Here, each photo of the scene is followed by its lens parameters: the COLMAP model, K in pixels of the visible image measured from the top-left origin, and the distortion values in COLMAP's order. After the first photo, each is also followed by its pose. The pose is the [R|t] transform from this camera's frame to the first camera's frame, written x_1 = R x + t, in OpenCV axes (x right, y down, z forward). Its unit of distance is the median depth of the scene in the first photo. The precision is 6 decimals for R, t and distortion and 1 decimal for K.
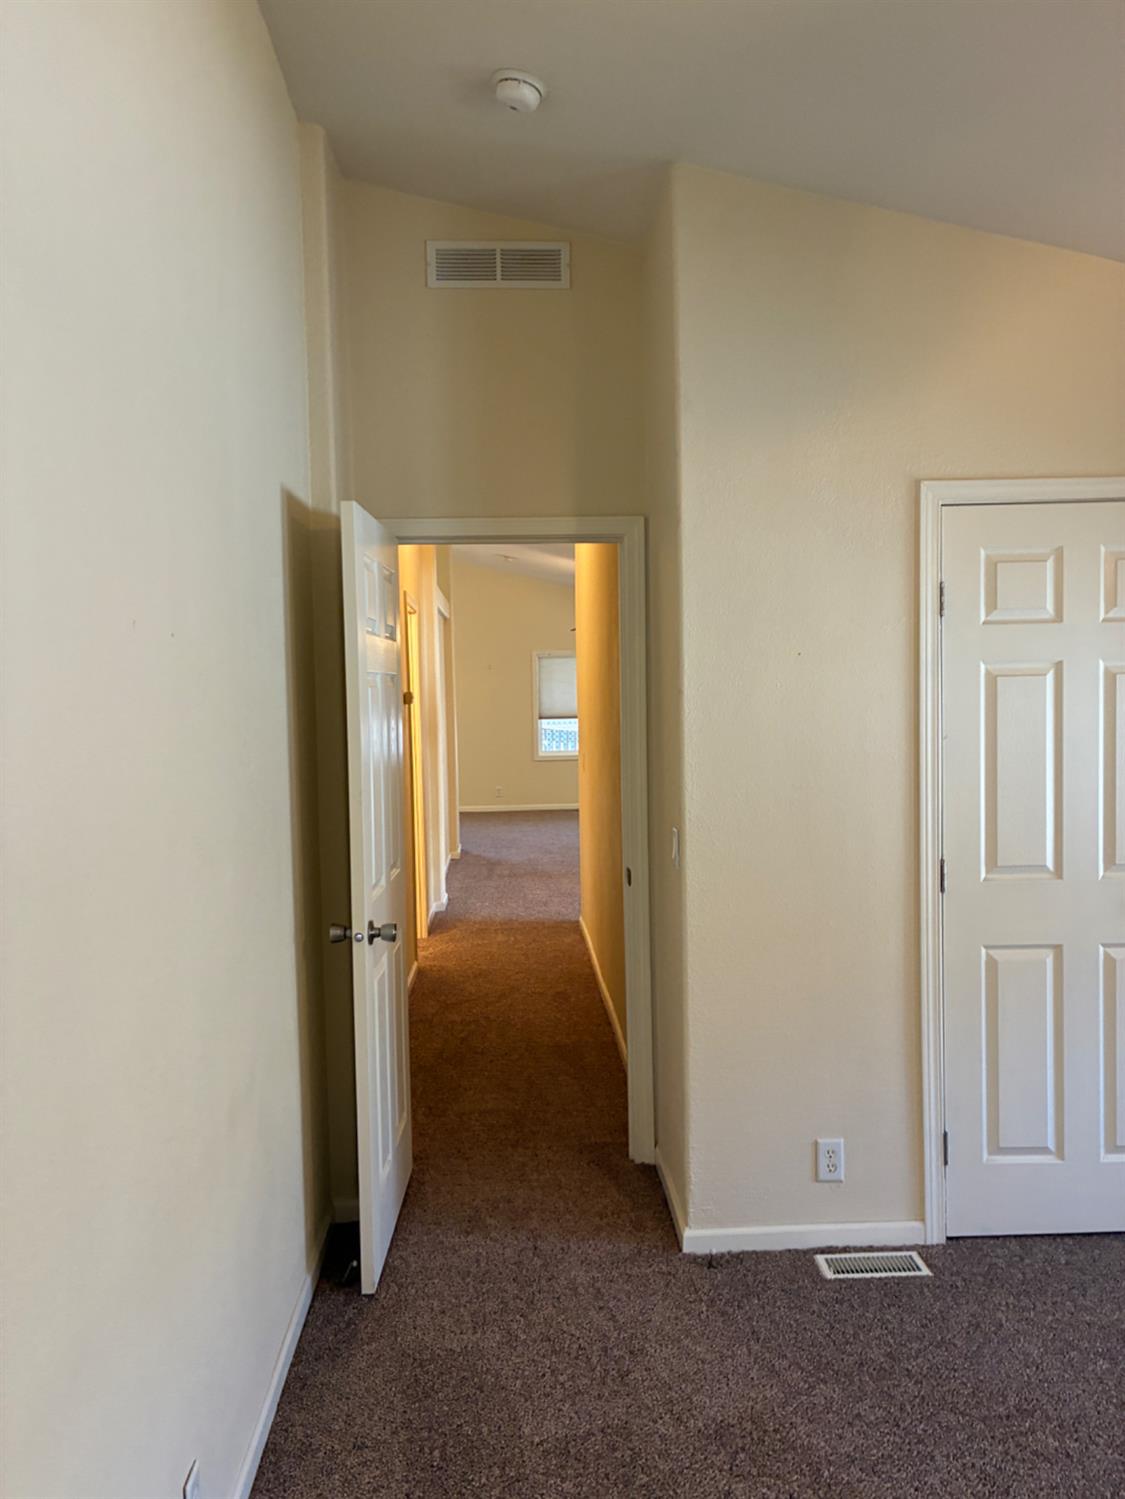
lens RADIAL K [[1137.7, 0, 563.1], [0, 1137.7, 746.9], [0, 0, 1]] dist [0.074419, -0.096494]
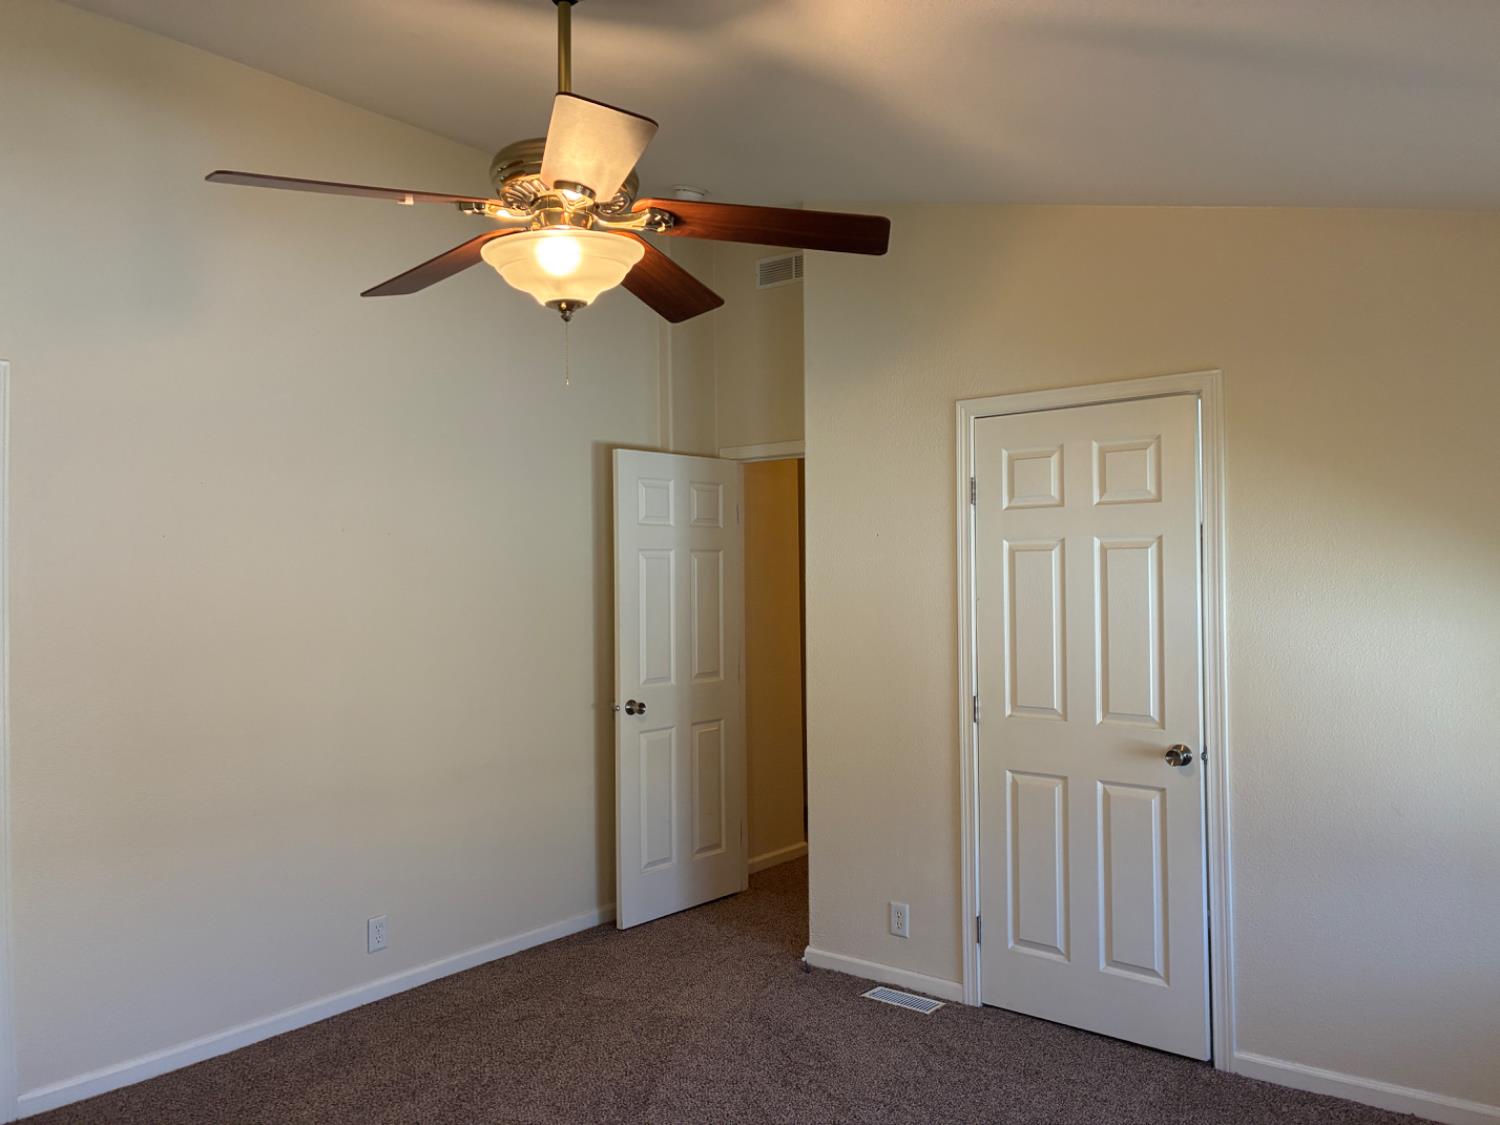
lens RADIAL K [[1138.5, 0, 715.5], [0, 1138.5, 566.3], [0, 0, 1]] dist [0.074419, -0.096494]
pose [[0.741444, 0.006183, -0.670986, 0.958592], [-0.035369, 0.998928, -0.029879, 0.003326], [0.670082, 0.045886, 0.740868, -0.130828]]
